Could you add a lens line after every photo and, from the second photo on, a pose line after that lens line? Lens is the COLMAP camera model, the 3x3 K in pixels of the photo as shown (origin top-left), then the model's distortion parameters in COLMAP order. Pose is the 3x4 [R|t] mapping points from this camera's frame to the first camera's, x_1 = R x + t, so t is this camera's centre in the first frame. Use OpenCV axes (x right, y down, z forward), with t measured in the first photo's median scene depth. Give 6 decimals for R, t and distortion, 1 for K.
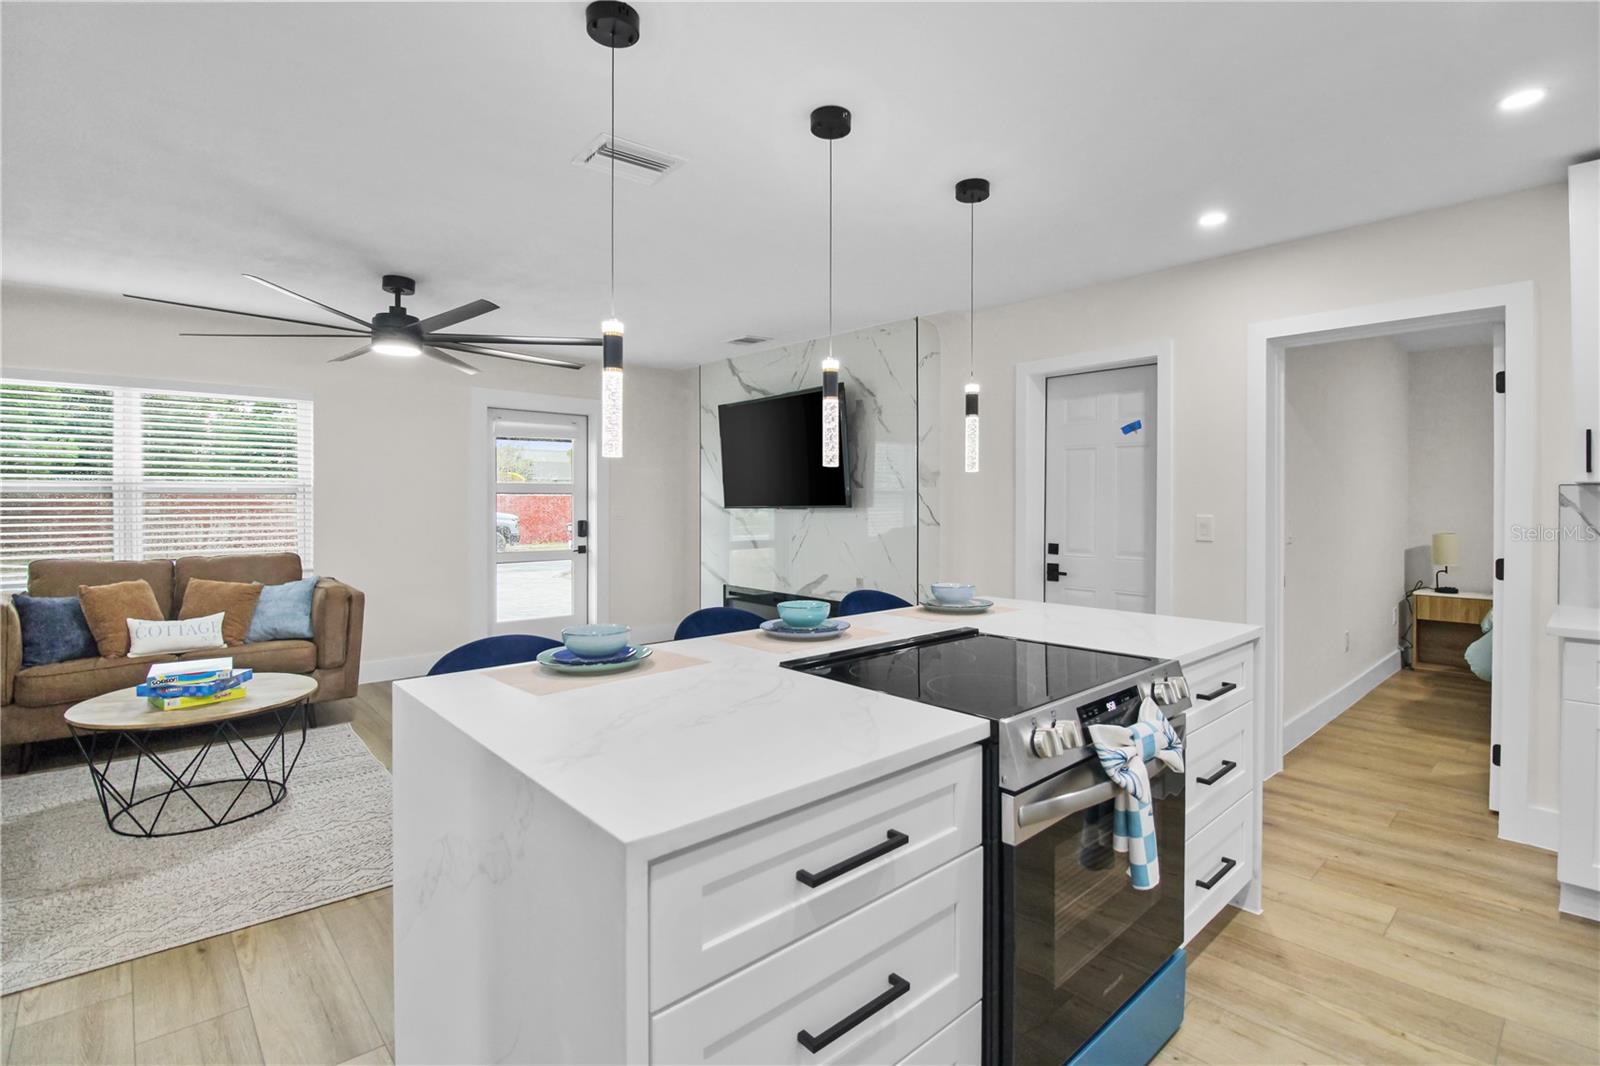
lens RADIAL K [[759.8, 0, 789.6], [0, 759.8, 520.2], [0, 0, 1]] dist [-0.012209, 0.000881]
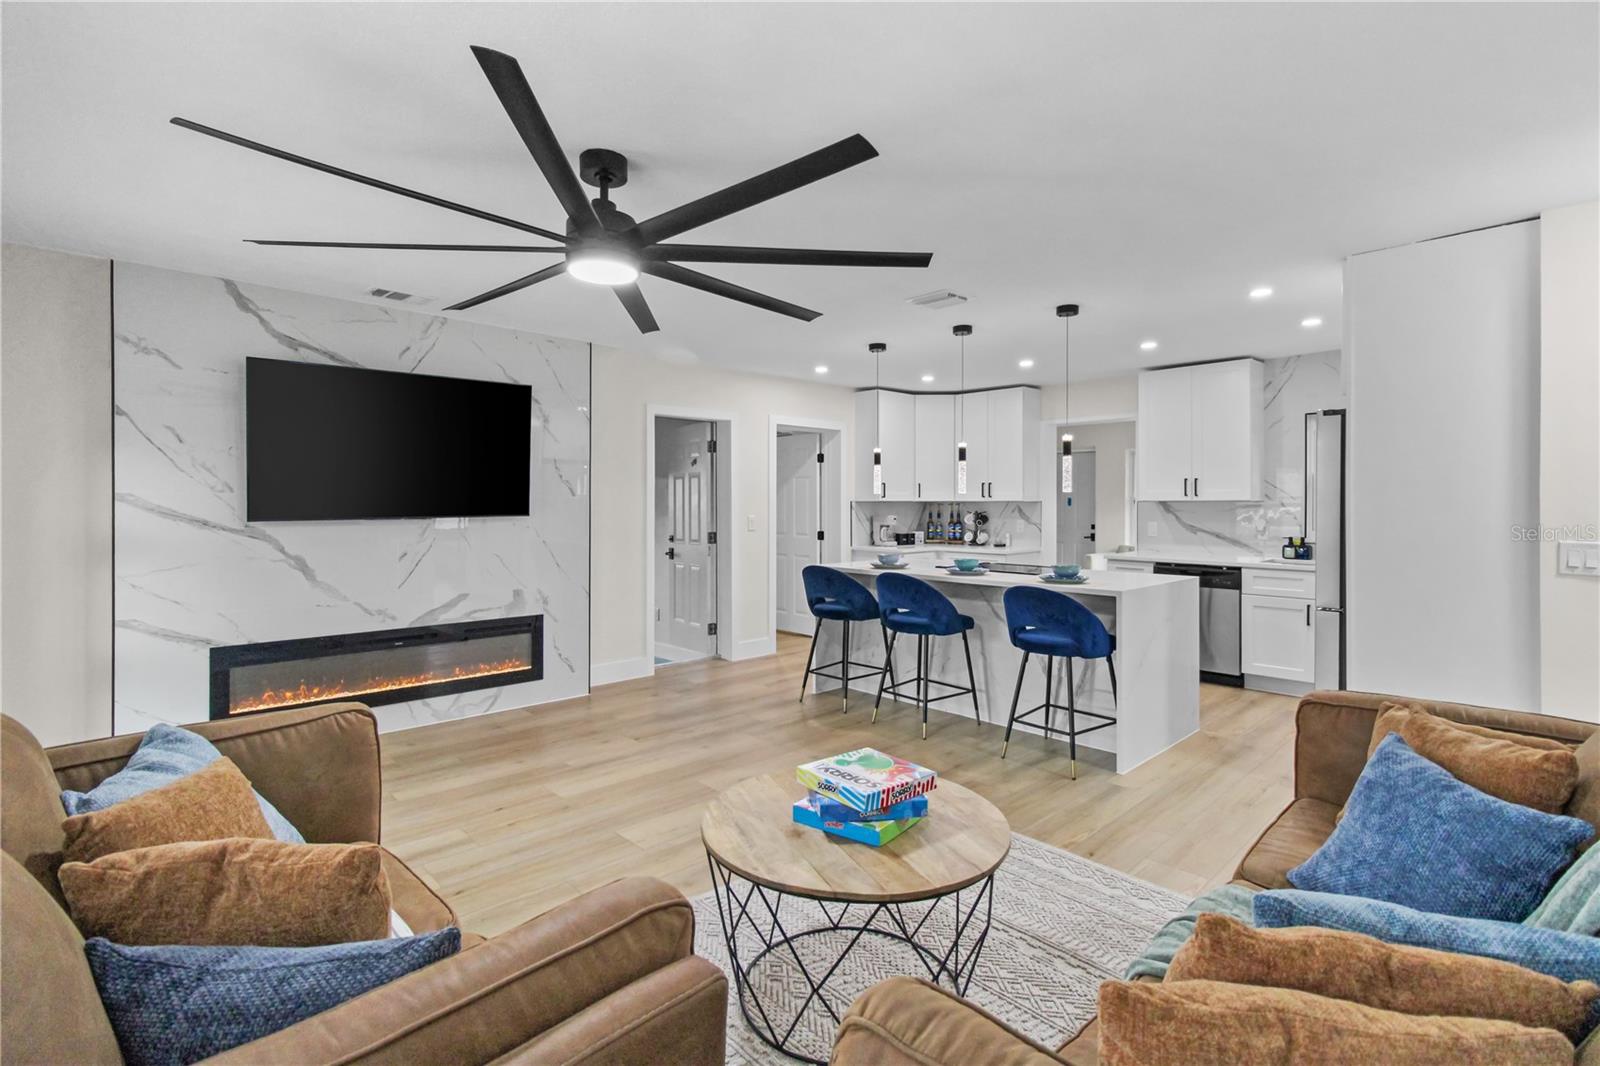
lens RADIAL K [[759.8, 0, 807.1], [0, 759.8, 518.0], [0, 0, 1]] dist [-0.012209, 0.000881]
pose [[-0.051744, -0.020870, 0.998442, -0.748077], [0.020295, 0.999553, 0.021945, -0.023338], [-0.998454, 0.021399, -0.051298, 0.582271]]
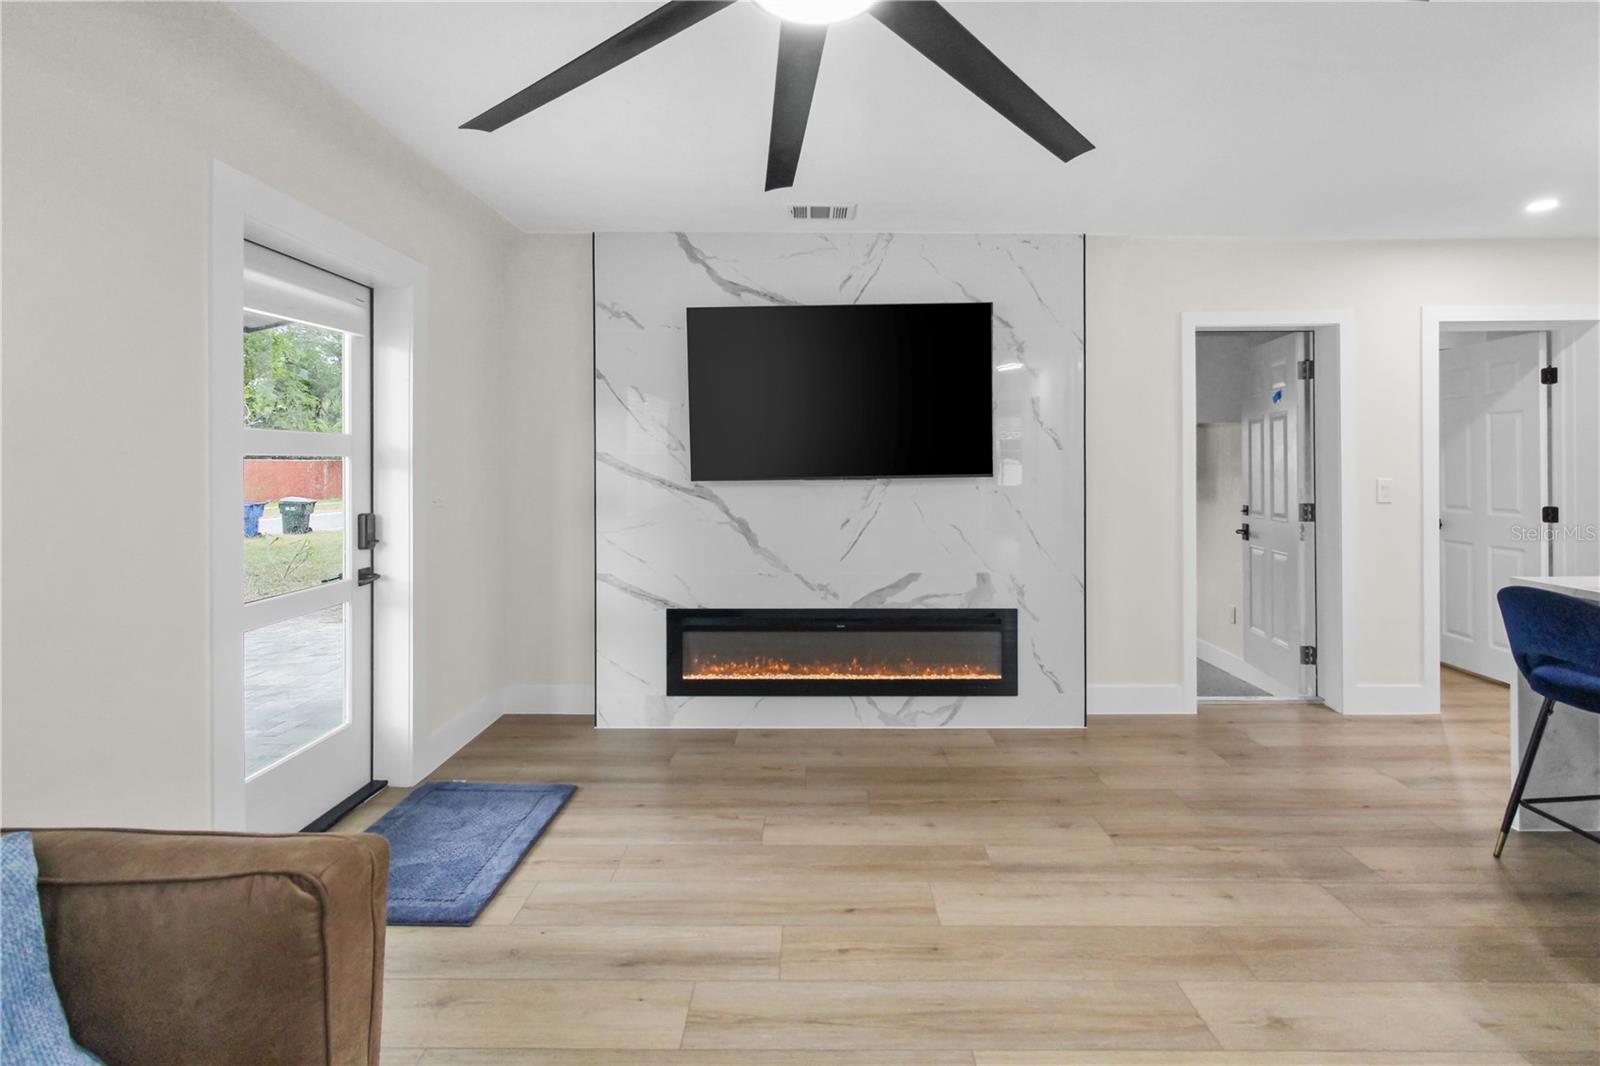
lens RADIAL K [[759.8, 0, 803.6], [0, 759.8, 467.1], [0, 0, 1]] dist [-0.012209, 0.000881]
pose [[0.666881, -0.008350, 0.745118, -0.481716], [0.022619, 0.999703, -0.009042, -0.019462], [-0.744821, 0.022884, 0.666872, 0.545598]]
